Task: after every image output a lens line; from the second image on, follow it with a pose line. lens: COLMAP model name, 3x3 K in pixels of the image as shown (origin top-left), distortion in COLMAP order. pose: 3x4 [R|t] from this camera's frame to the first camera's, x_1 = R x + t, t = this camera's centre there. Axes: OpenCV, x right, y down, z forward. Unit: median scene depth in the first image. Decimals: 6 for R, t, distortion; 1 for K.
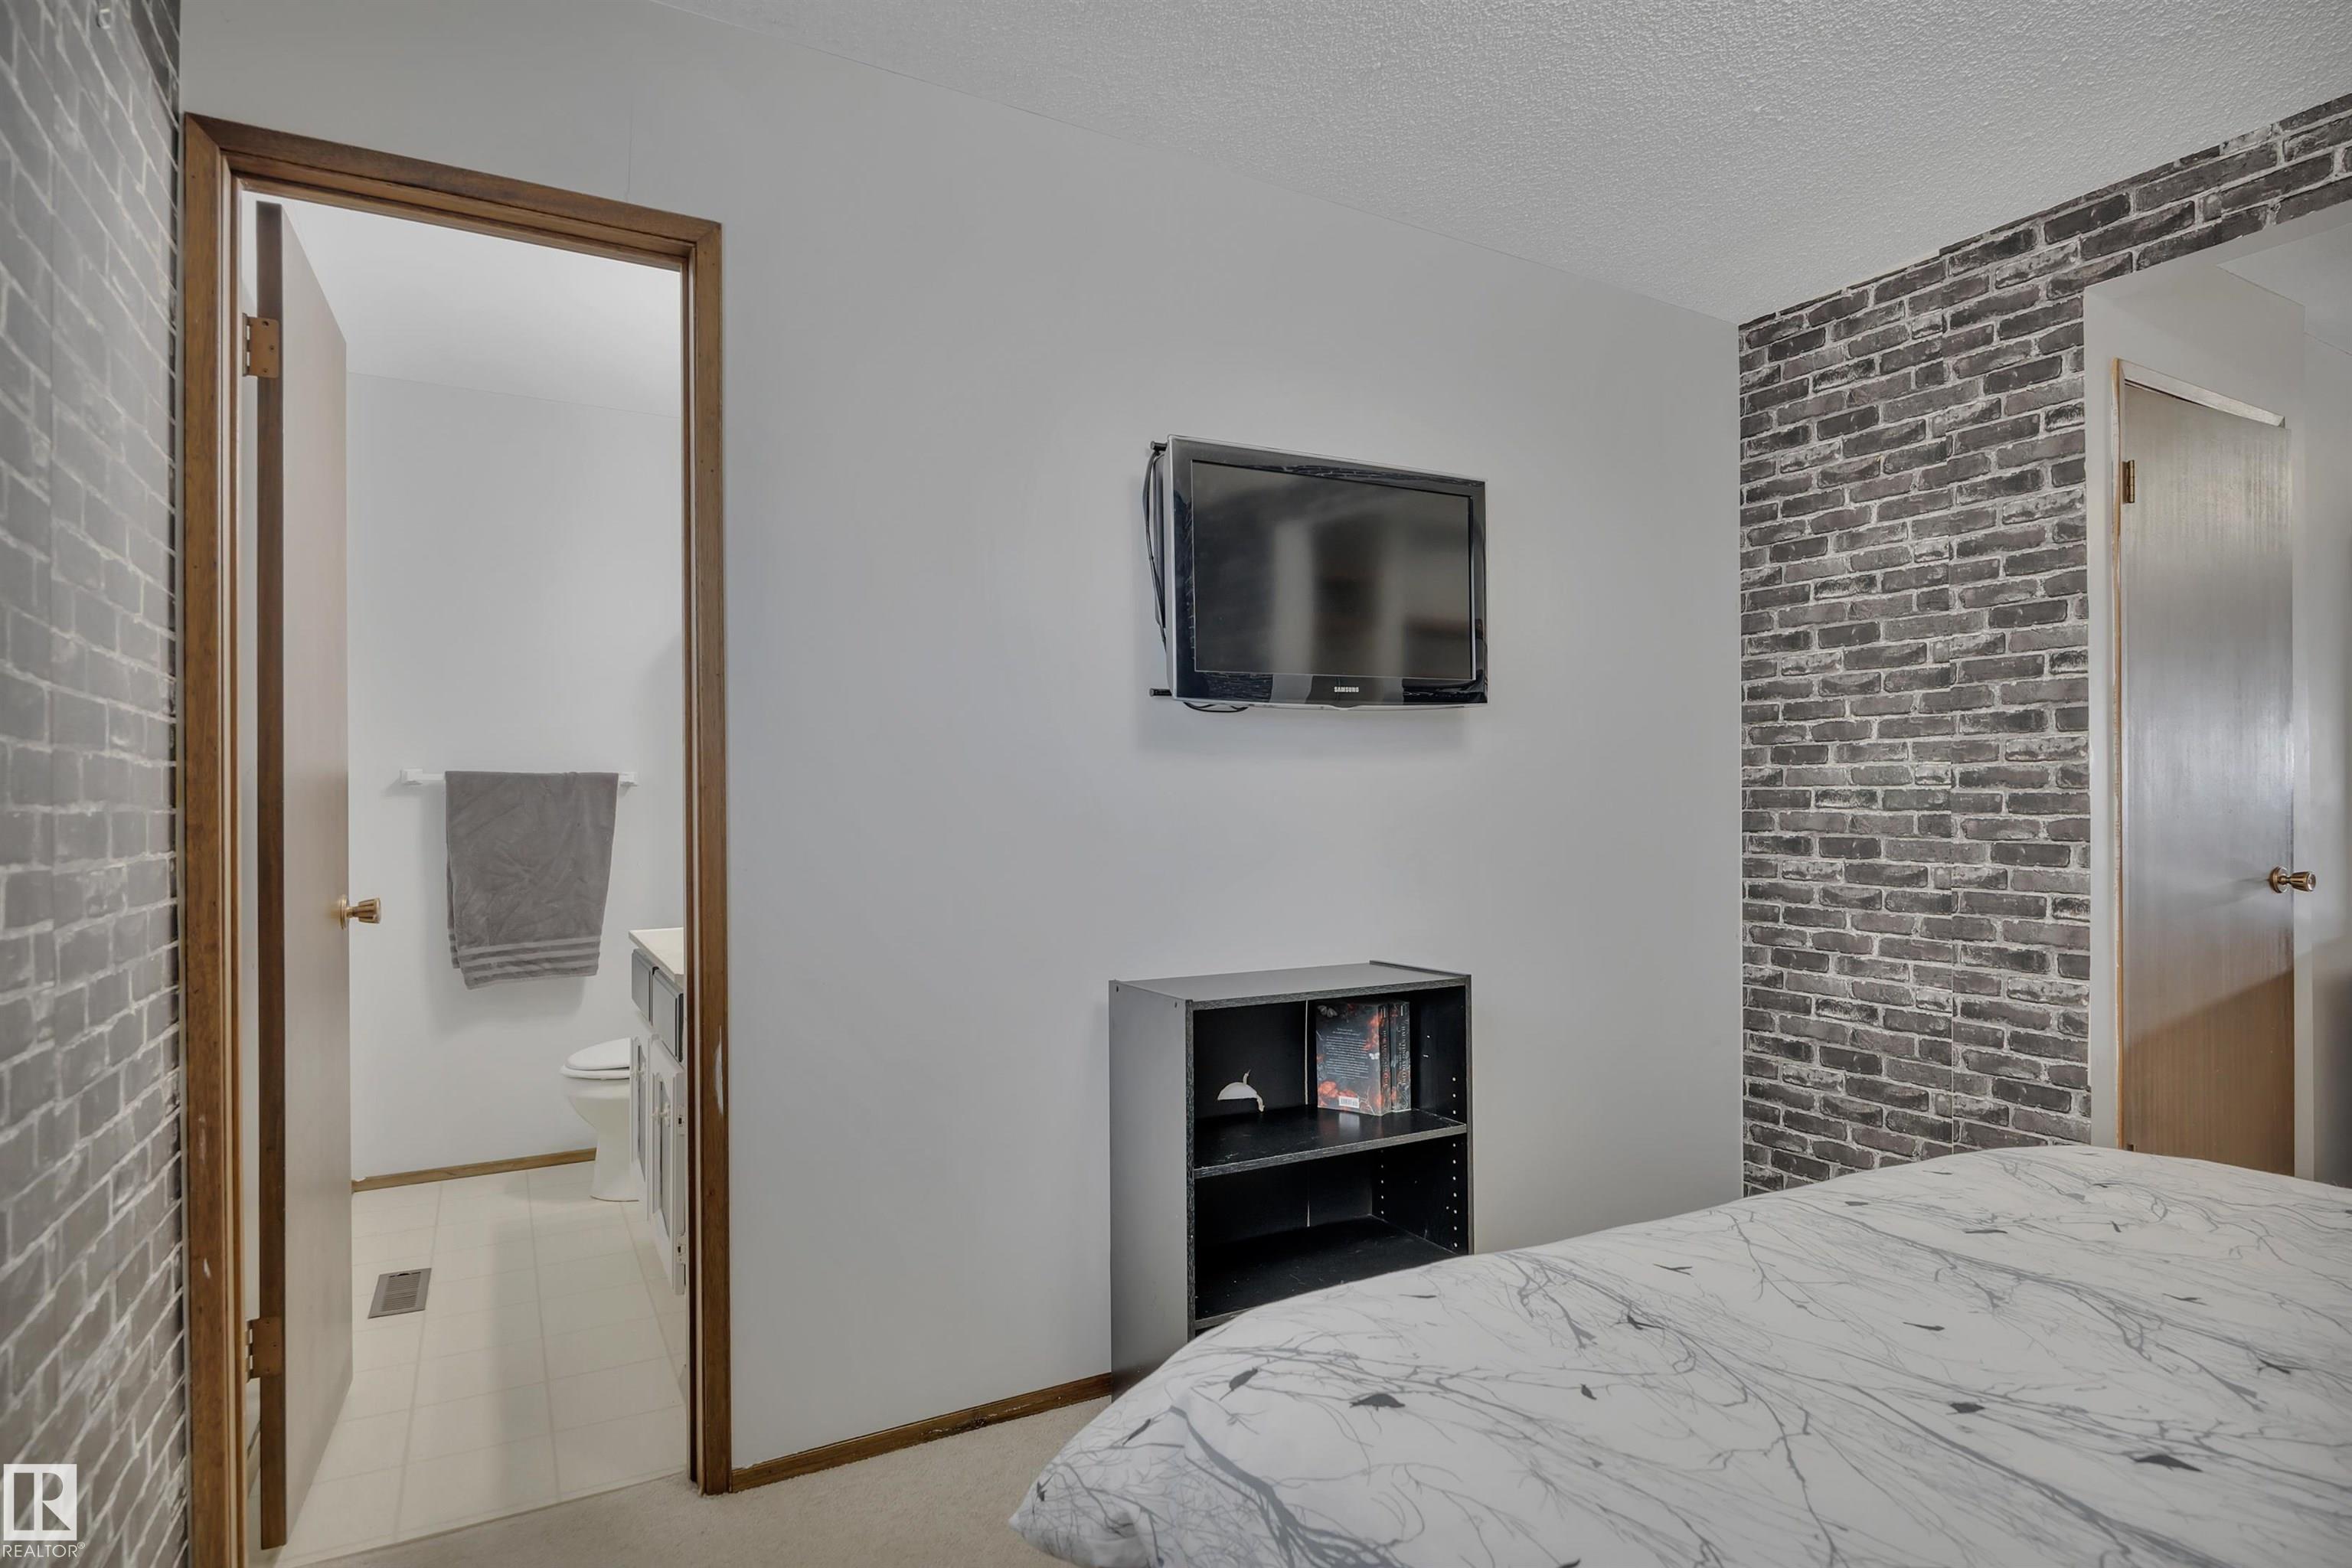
lens RADIAL K [[1253.1, 0, 1182.2], [0, 1253.1, 784.7], [0, 0, 1]] dist [-0.006228, -0.002409]
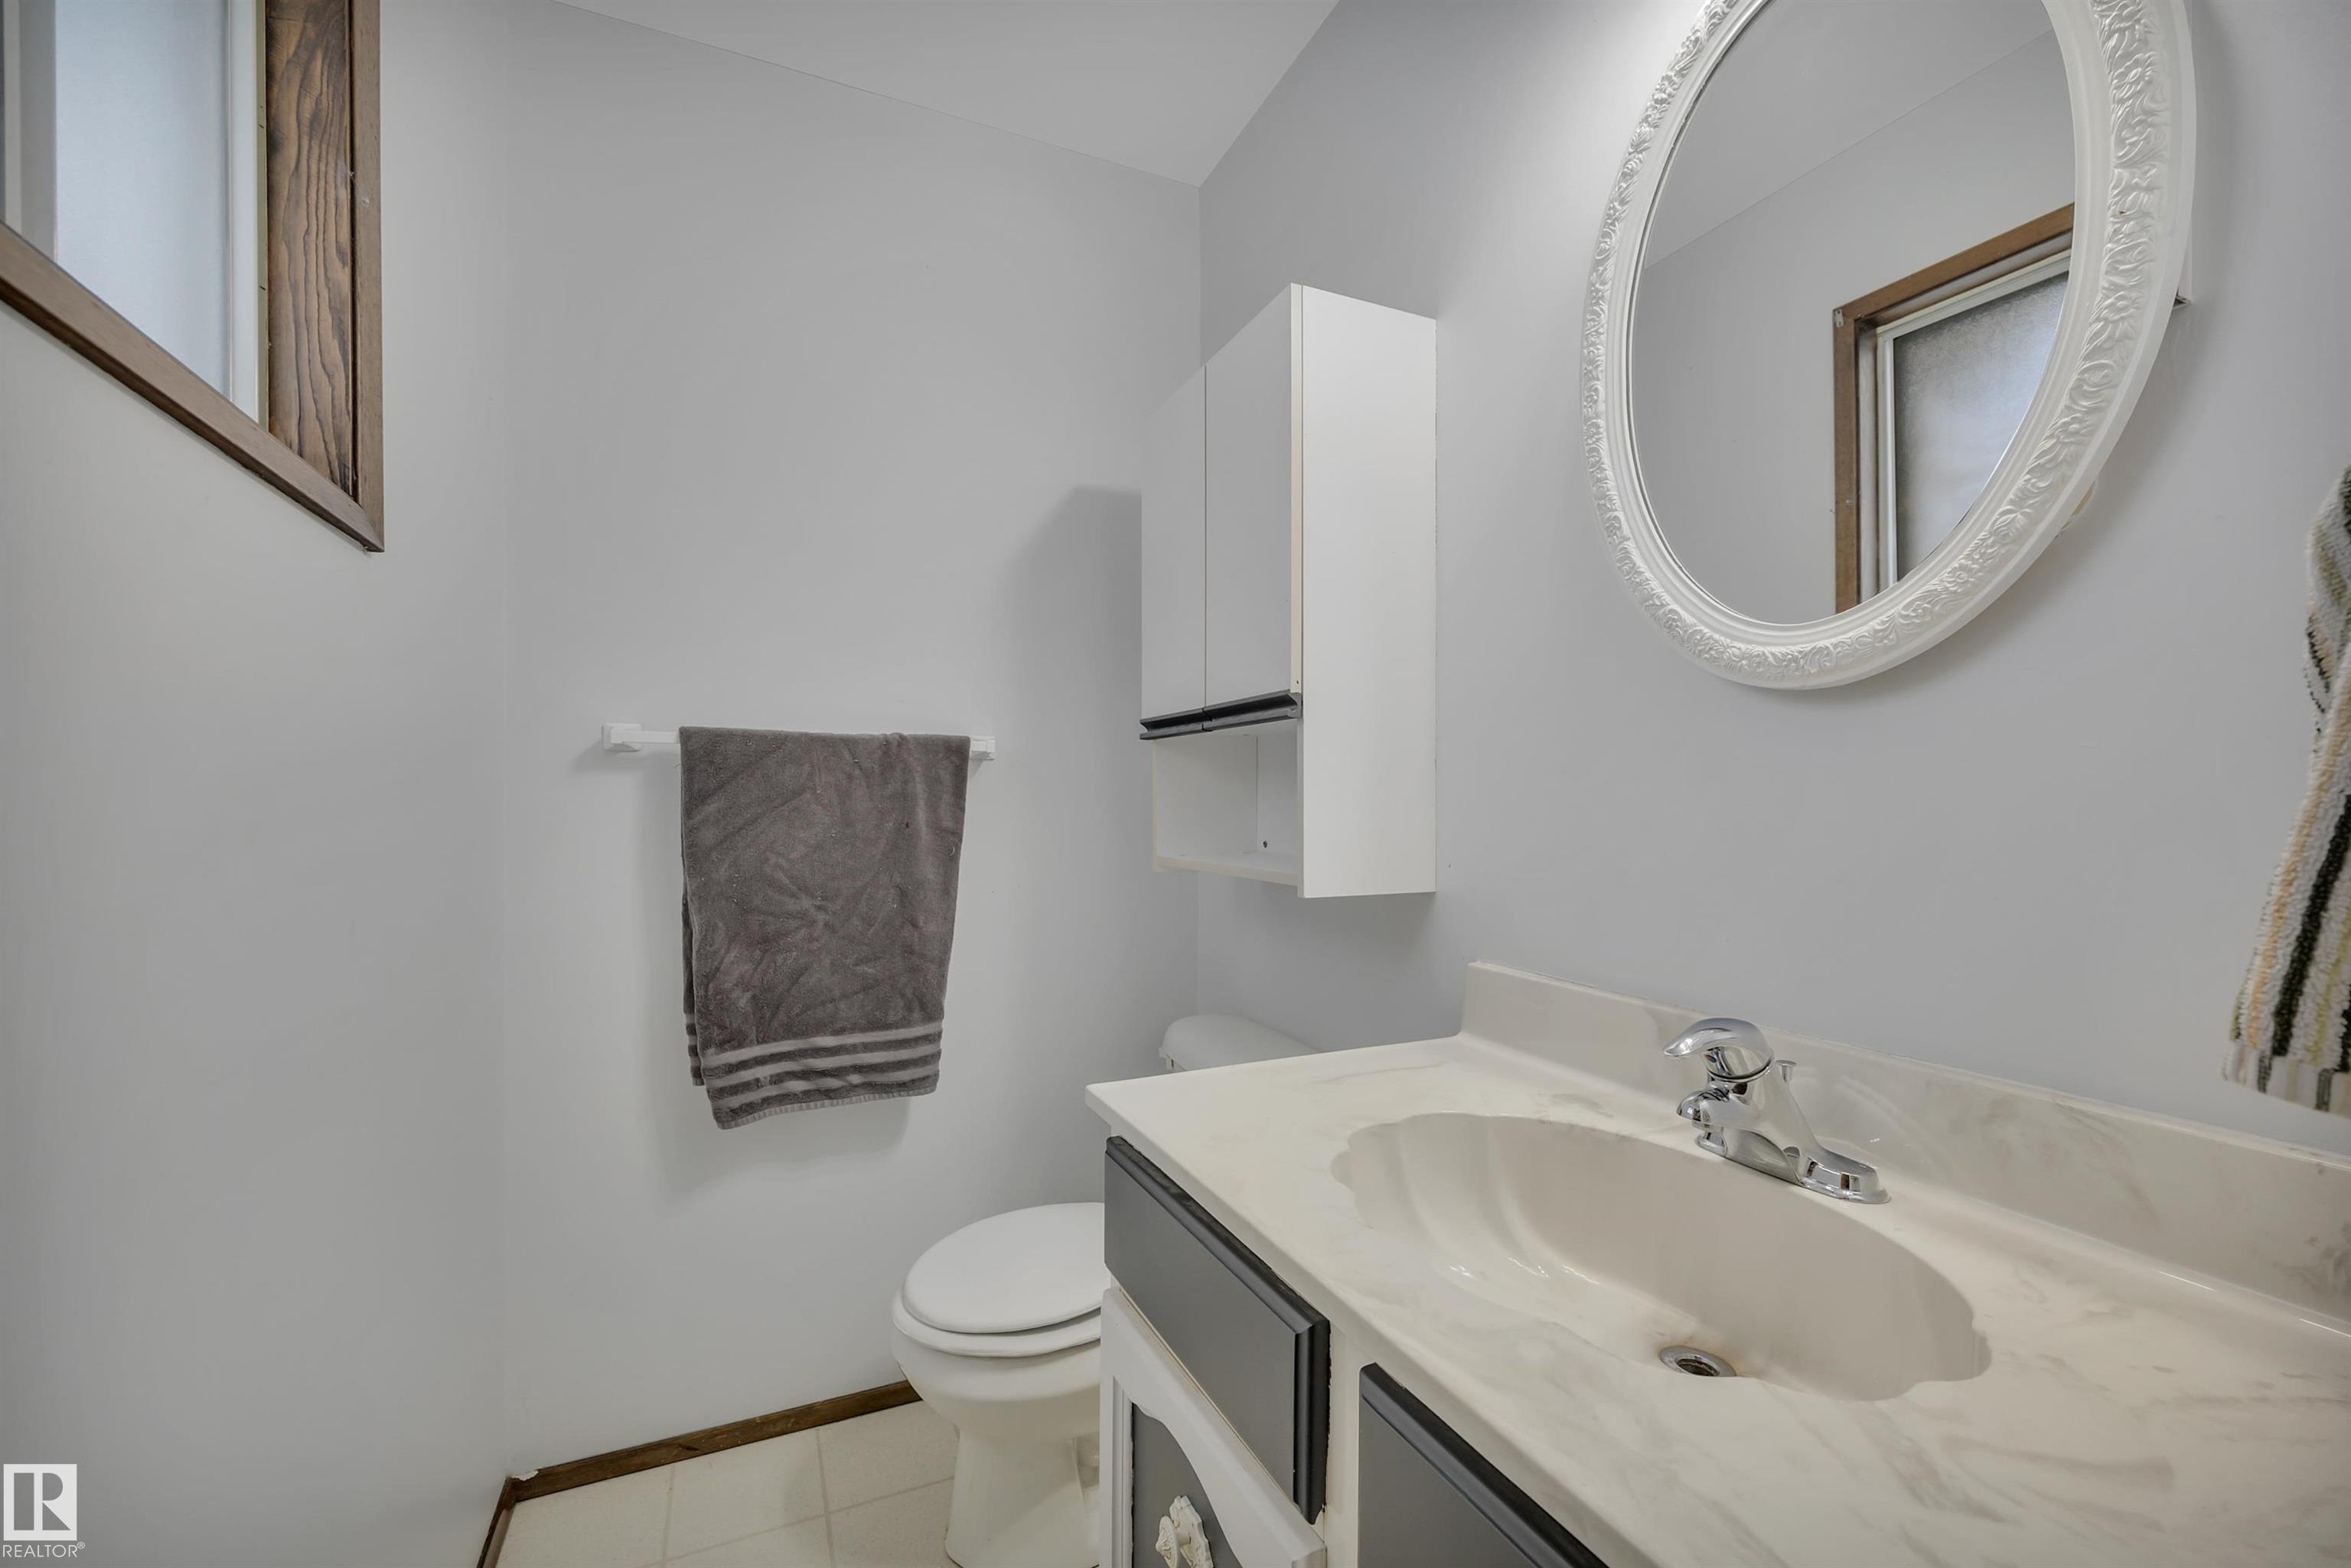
lens RADIAL K [[994.3, 0, 1169.9], [0, 994.3, 794.0], [0, 0, 1]] dist [0.009385, 0.000742]
pose [[0.995600, 0.005268, -0.093552, -0.328793], [-0.004320, 0.999937, 0.010343, 0.012652], [0.093601, -0.009894, 0.995561, 0.574868]]
